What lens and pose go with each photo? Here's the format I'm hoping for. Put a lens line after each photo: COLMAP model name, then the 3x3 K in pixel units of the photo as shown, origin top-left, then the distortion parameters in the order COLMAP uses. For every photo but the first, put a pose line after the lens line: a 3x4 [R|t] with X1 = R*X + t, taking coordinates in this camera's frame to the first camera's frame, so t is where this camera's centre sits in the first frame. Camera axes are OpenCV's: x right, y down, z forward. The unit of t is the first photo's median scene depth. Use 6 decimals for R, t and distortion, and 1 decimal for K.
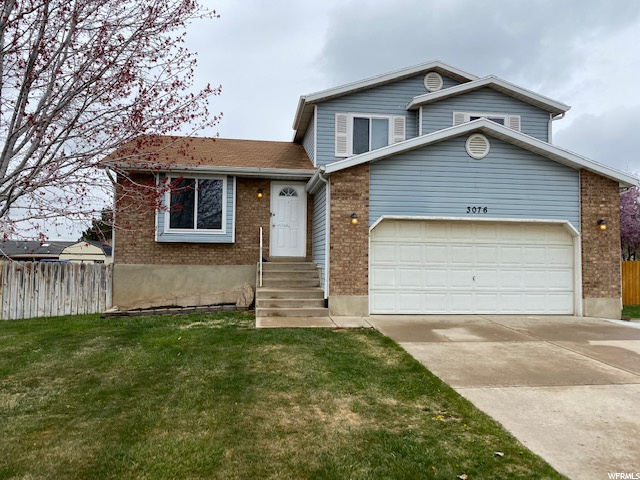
lens RADIAL K [[494.3, 0, 316.1], [0, 494.3, 240.5], [0, 0, 1]] dist [0.015479, -0.025146]
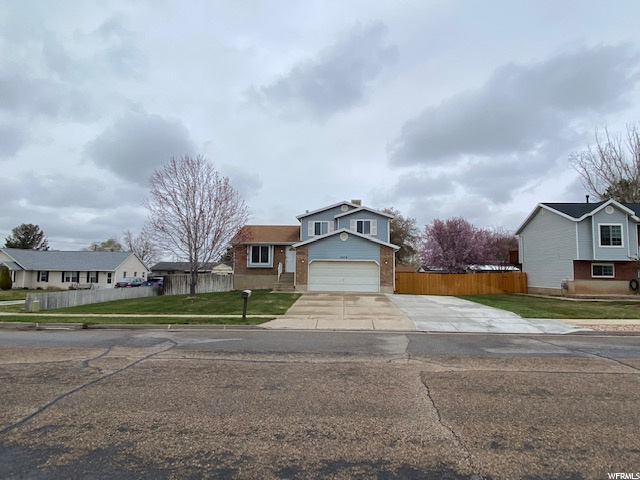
lens RADIAL K [[386.3, 0, 320.4], [0, 386.3, 234.6], [0, 0, 1]] dist [0.013827, -0.024461]
pose [[0.981626, -0.018864, -0.189882, 0.573033], [0.007364, 0.998105, -0.061089, -0.051400], [0.190675, 0.058568, 0.979904, -1.247993]]
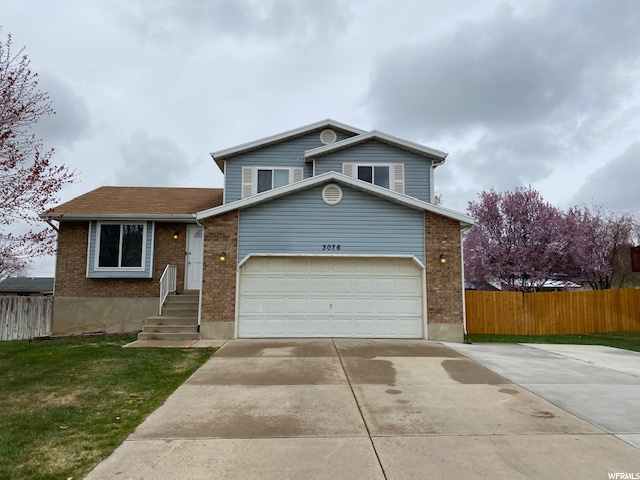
lens RADIAL K [[494.3, 0, 325.8], [0, 494.3, 233.4], [0, 0, 1]] dist [0.015479, -0.025146]
pose [[0.995988, -0.019830, -0.087259, 0.369972], [0.012610, 0.996509, -0.082529, 0.001107], [0.088591, 0.081098, 0.992761, -0.152227]]
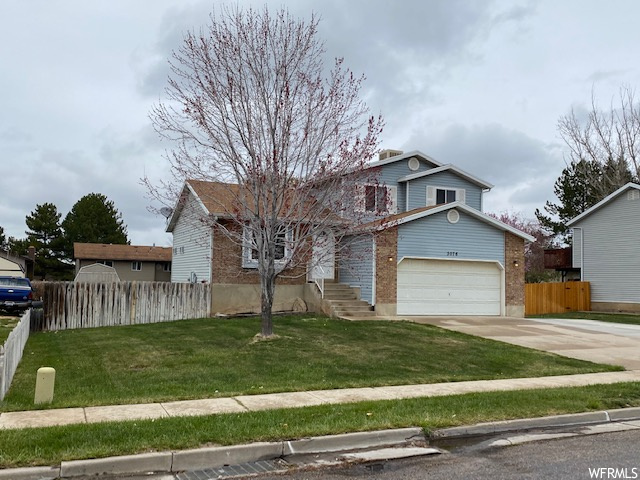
lens RADIAL K [[619.4, 0, 315.8], [0, 619.4, 245.1], [0, 0, 1]] dist [0.083387, 0.000000]
pose [[0.956226, 0.025475, 0.291519, -0.668830], [-0.023004, 0.999665, -0.011901, -0.049615], [-0.291725, 0.004674, 0.956491, -0.812473]]
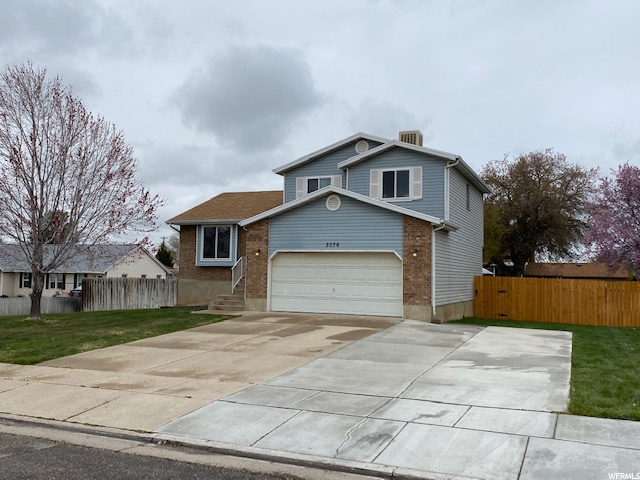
lens RADIAL K [[606.9, 0, 319.2], [0, 606.9, 238.6], [0, 0, 1]] dist [0.002412, 0.000000]
pose [[0.857697, -0.029356, -0.513317, 1.111707], [0.016133, 0.999414, -0.030198, -0.022732], [0.513902, 0.017619, 0.857668, -0.551789]]
